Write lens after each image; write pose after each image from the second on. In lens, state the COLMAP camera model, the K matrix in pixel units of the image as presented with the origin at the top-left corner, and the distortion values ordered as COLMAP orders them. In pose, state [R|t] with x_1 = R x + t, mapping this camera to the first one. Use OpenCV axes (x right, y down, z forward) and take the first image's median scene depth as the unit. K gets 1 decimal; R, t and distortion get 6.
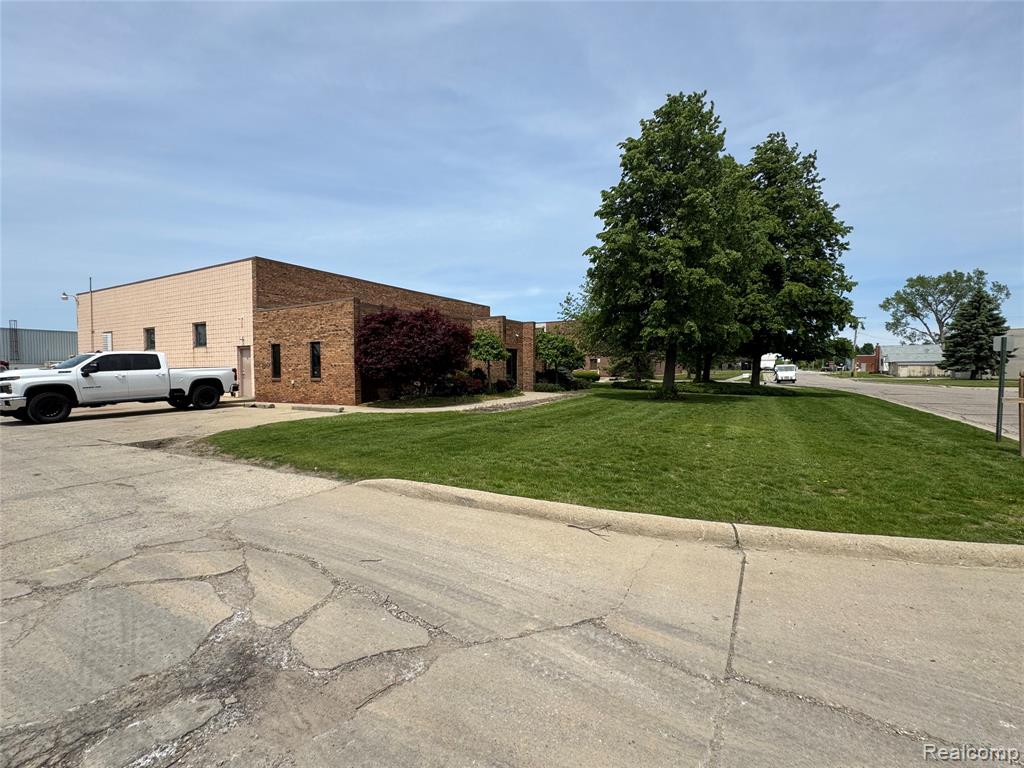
lens RADIAL K [[469.9, 0, 513.4], [0, 469.9, 383.3], [0, 0, 1]] dist [0.001357, 0.000835]
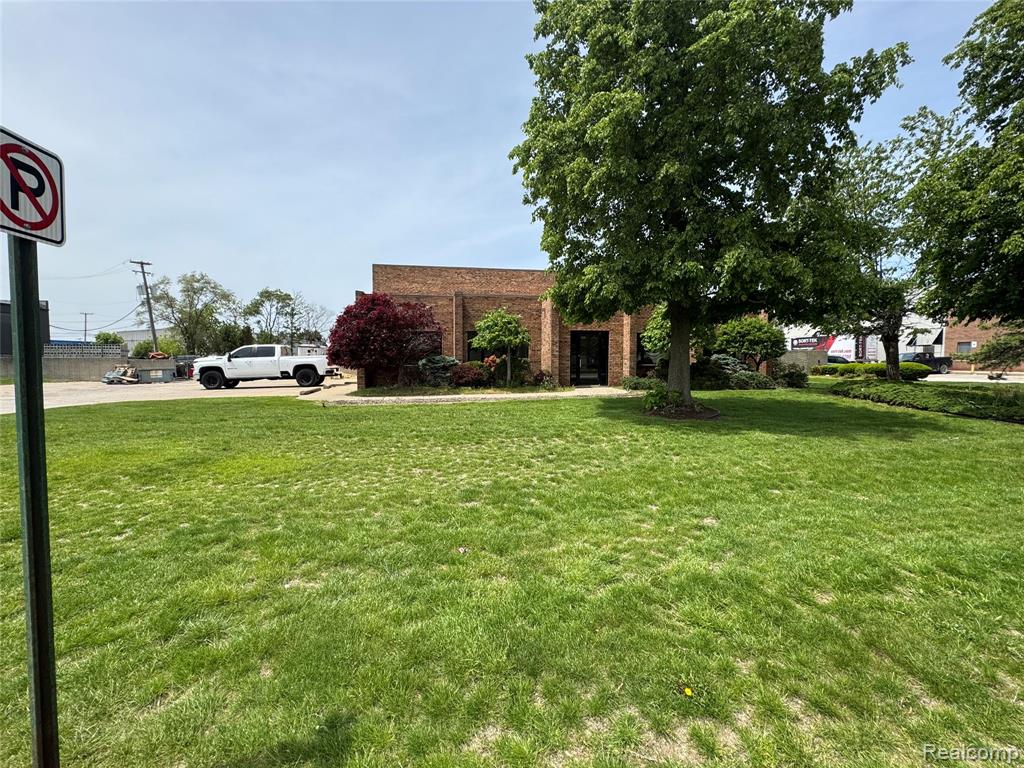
lens RADIAL K [[469.9, 0, 511.2], [0, 469.9, 392.3], [0, 0, 1]] dist [0.001357, 0.000835]
pose [[0.640176, 0.058161, -0.766024, 2.048103], [-0.024260, 0.998163, 0.055511, -0.050403], [0.767845, -0.016953, 0.640411, 1.607806]]
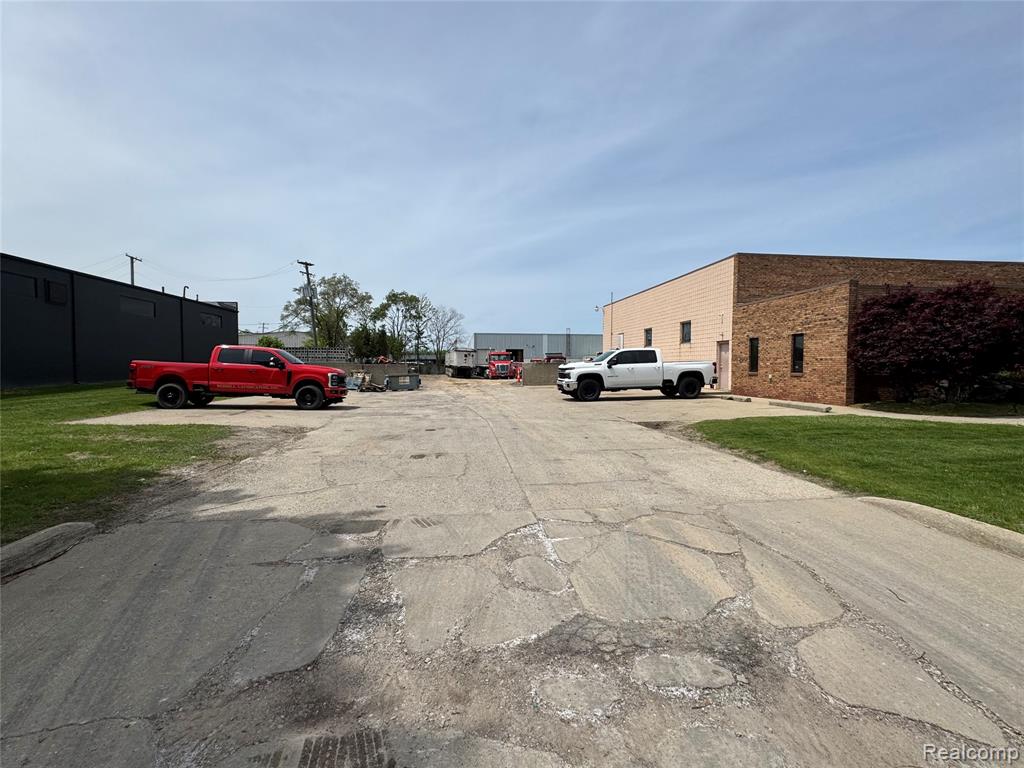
lens RADIAL K [[469.9, 0, 509.5], [0, 469.9, 381.6], [0, 0, 1]] dist [0.001357, 0.000835]
pose [[0.593279, 0.037057, -0.804144, -0.032050], [-0.029555, 0.999269, 0.024244, 0.000435], [0.804455, 0.009383, 0.593940, -0.016645]]
